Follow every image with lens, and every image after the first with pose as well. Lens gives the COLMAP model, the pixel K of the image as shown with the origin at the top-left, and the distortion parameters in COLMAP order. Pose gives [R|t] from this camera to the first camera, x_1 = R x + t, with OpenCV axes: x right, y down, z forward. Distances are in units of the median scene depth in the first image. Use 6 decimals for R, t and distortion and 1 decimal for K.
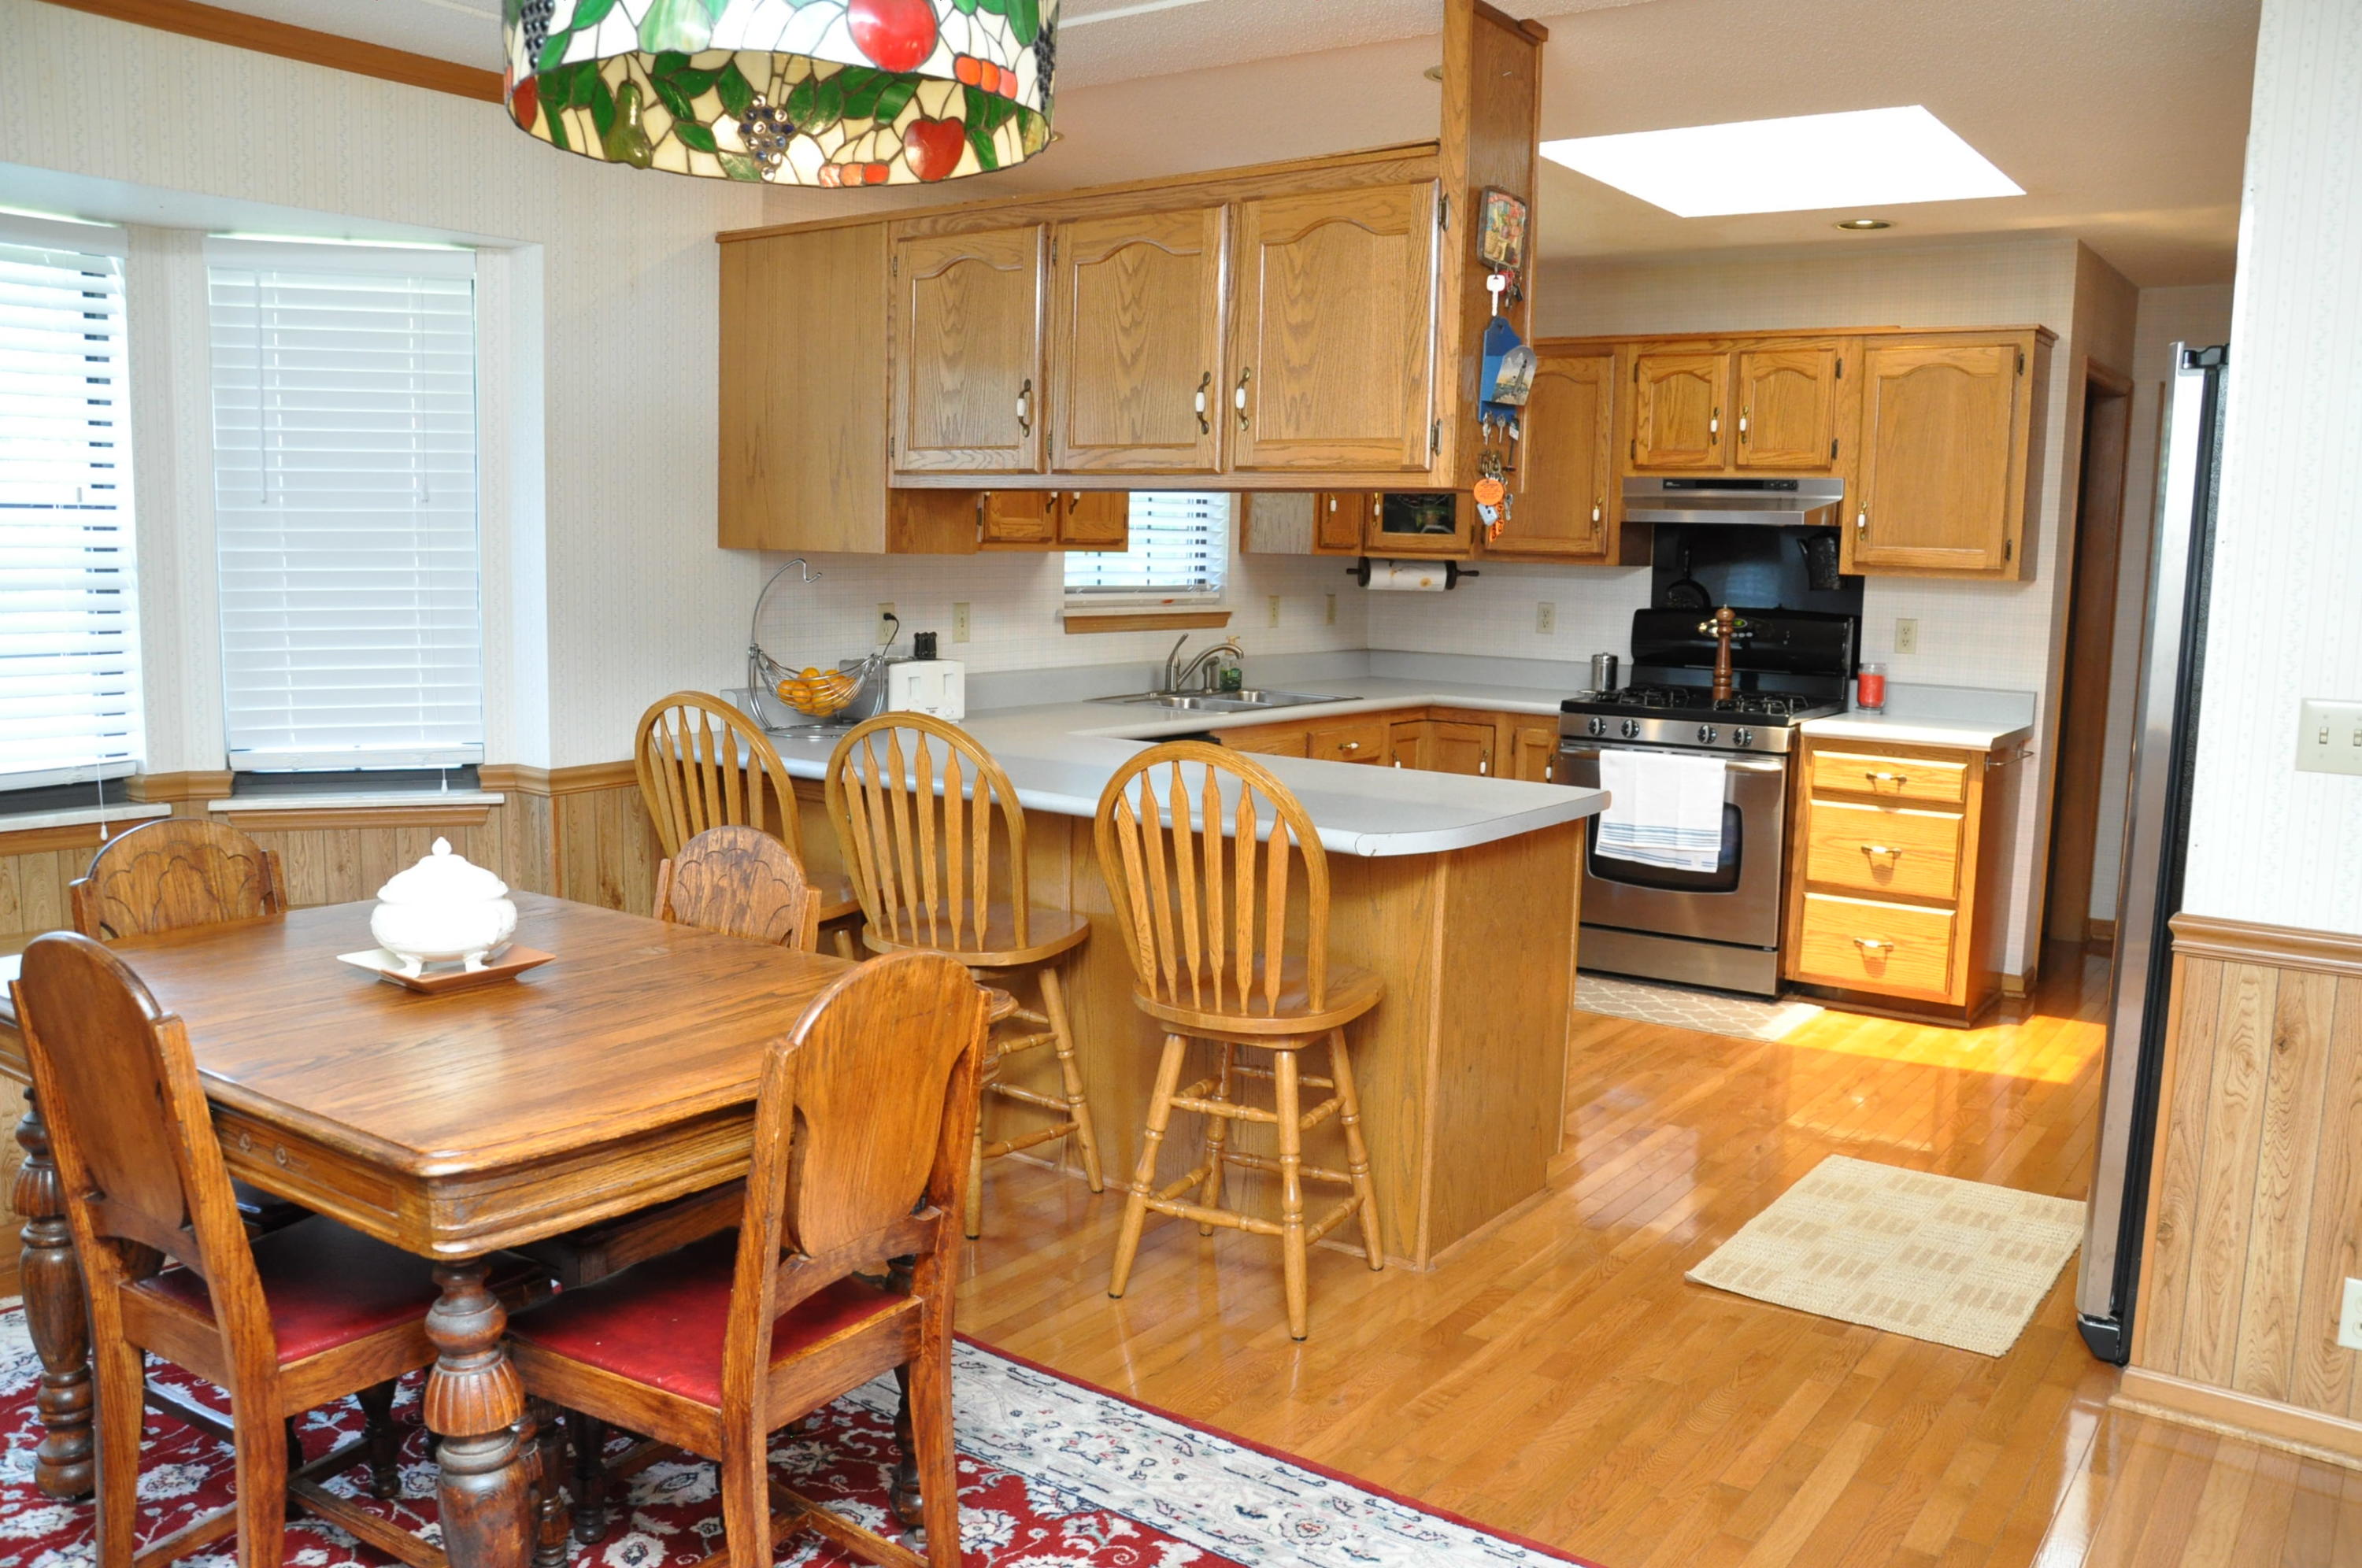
lens RADIAL K [[1846.4, 0, 1159.4], [0, 1846.4, 800.9], [0, 0, 1]] dist [-0.149135, 0.113561]
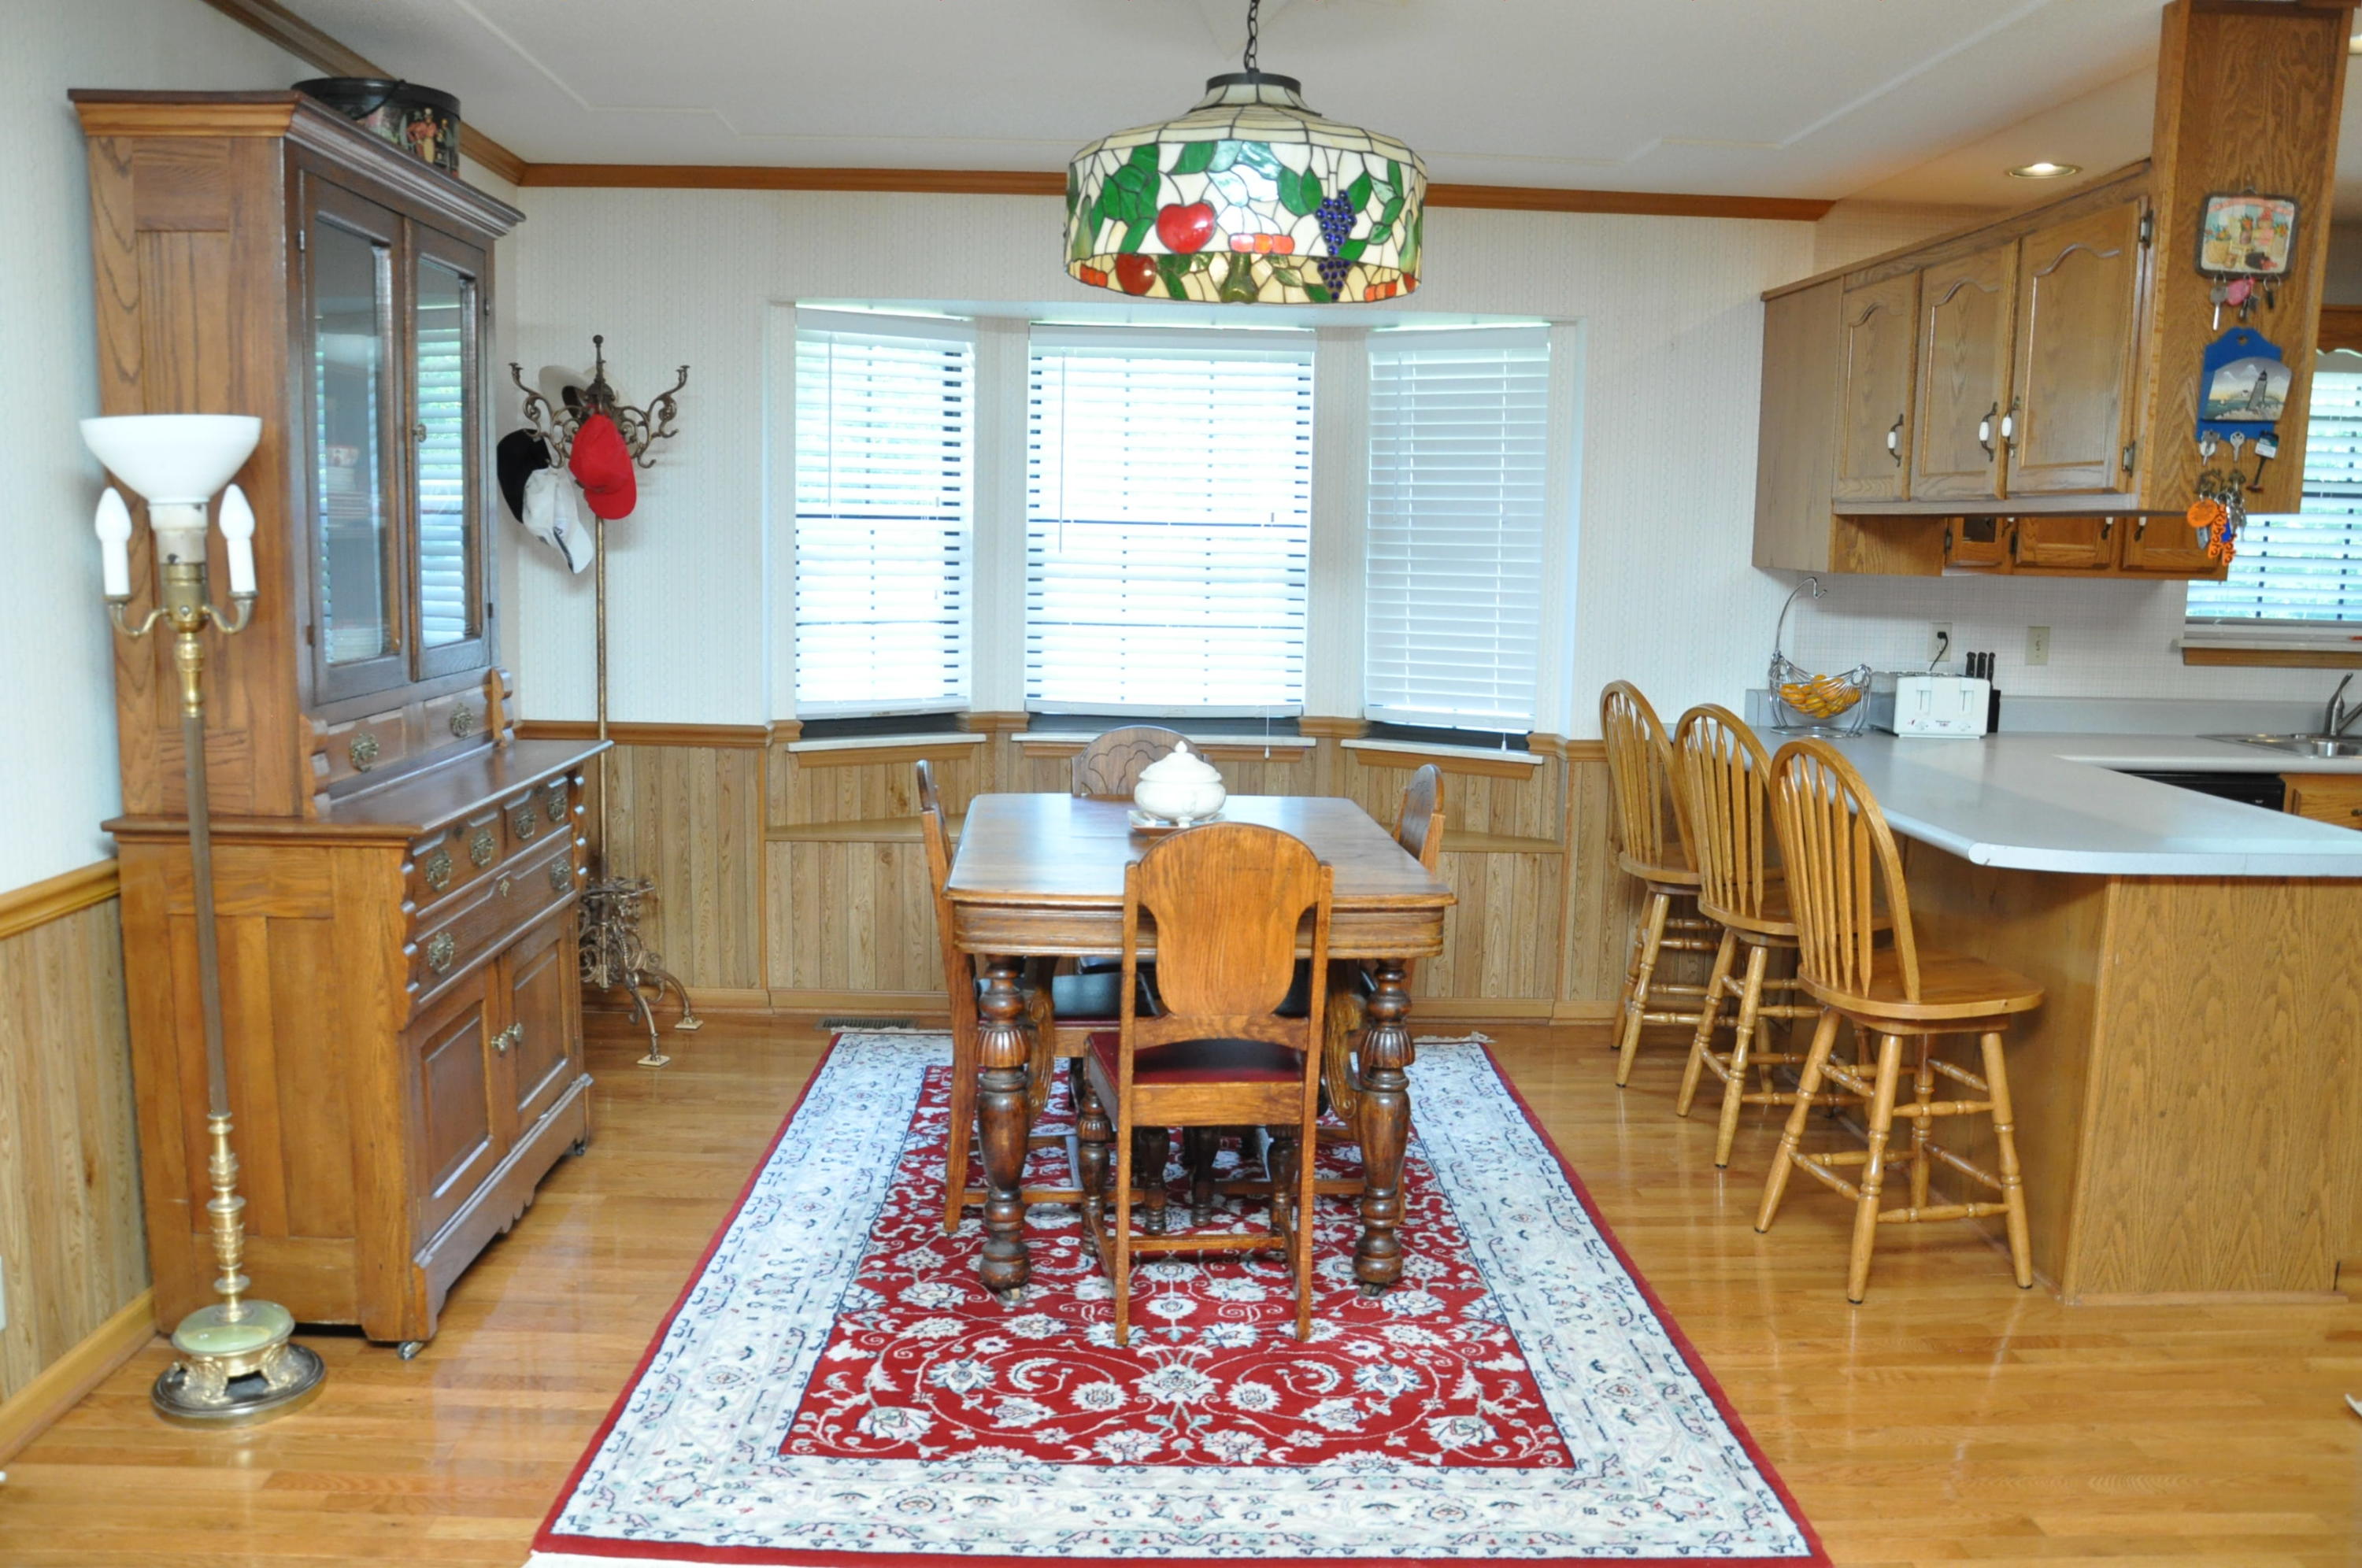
lens RADIAL K [[1846.4, 0, 1155.5], [0, 1846.4, 795.2], [0, 0, 1]] dist [-0.149135, 0.113561]
pose [[0.622382, 0.102164, -0.776018, 0.357829], [-0.114989, 0.992622, 0.038456, 0.003485], [0.774221, 0.065299, 0.629538, -0.001070]]
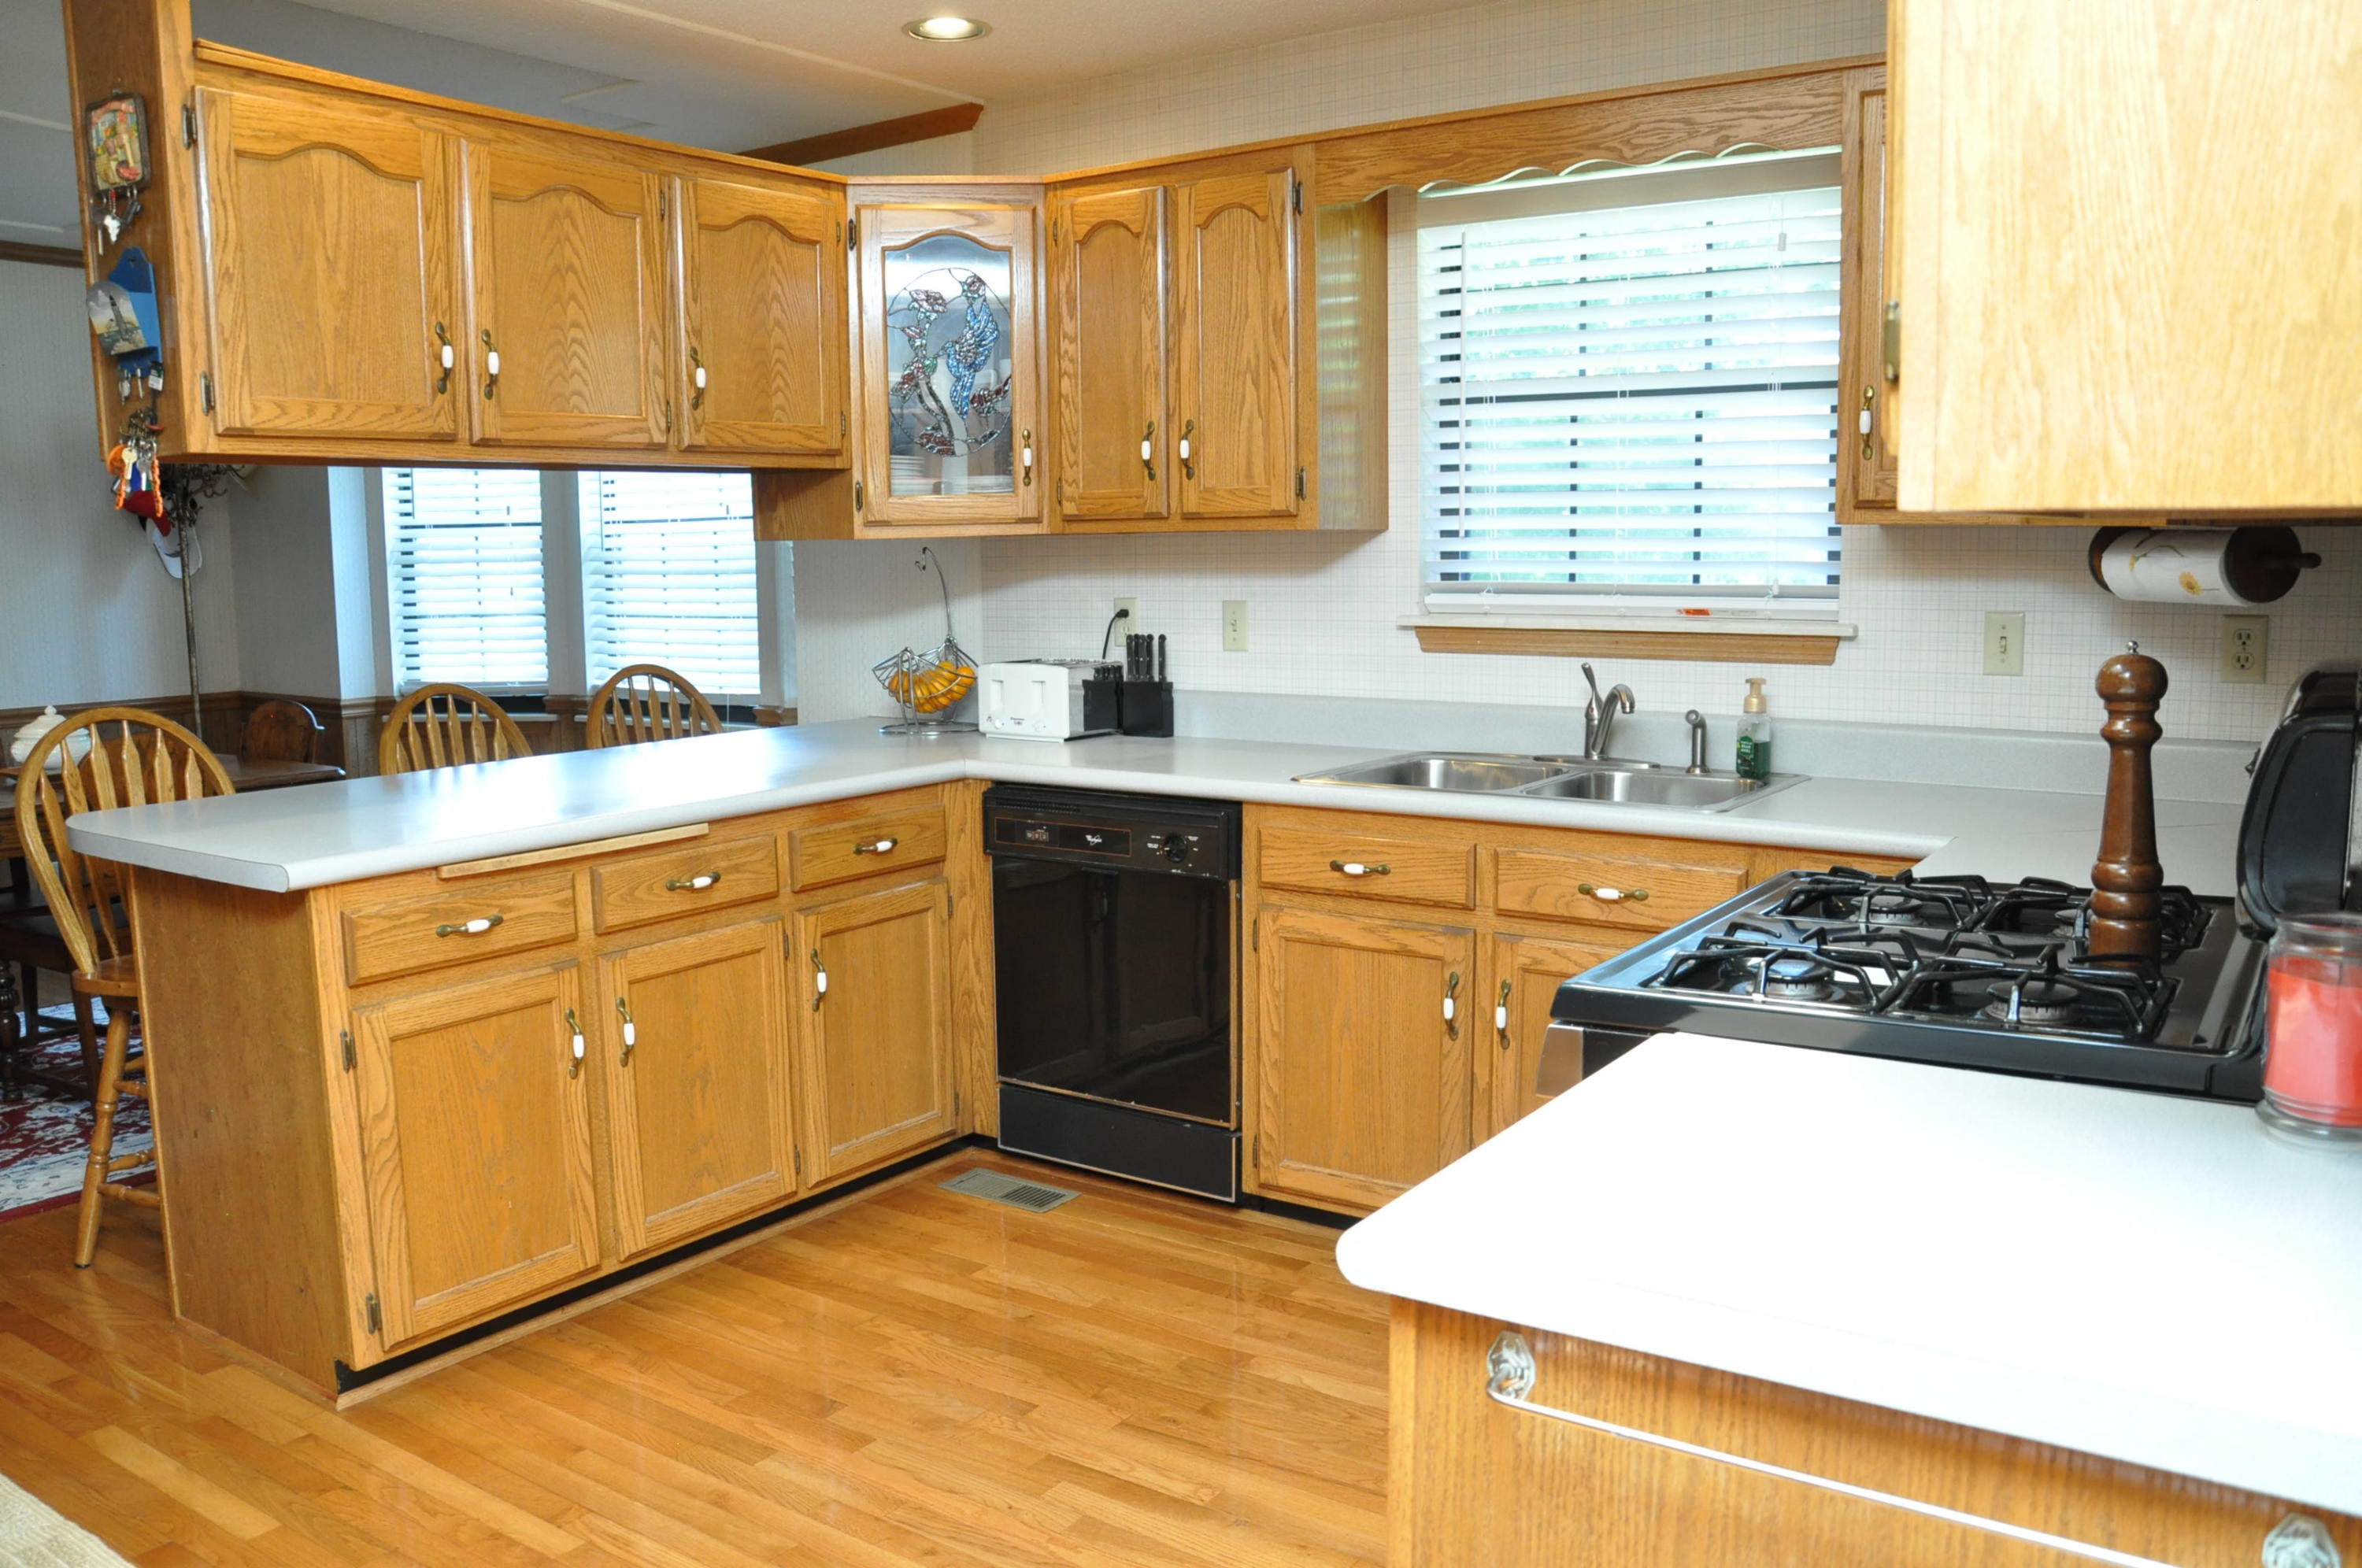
lens RADIAL K [[1846.4, 0, 1180.9], [0, 1846.4, 806.8], [0, 0, 1]] dist [-0.149135, 0.113561]
pose [[0.037508, 0.119673, -0.992105, 0.651313], [-0.127168, 0.985303, 0.114045, -0.104265], [0.991172, 0.121886, 0.052175, 0.918310]]
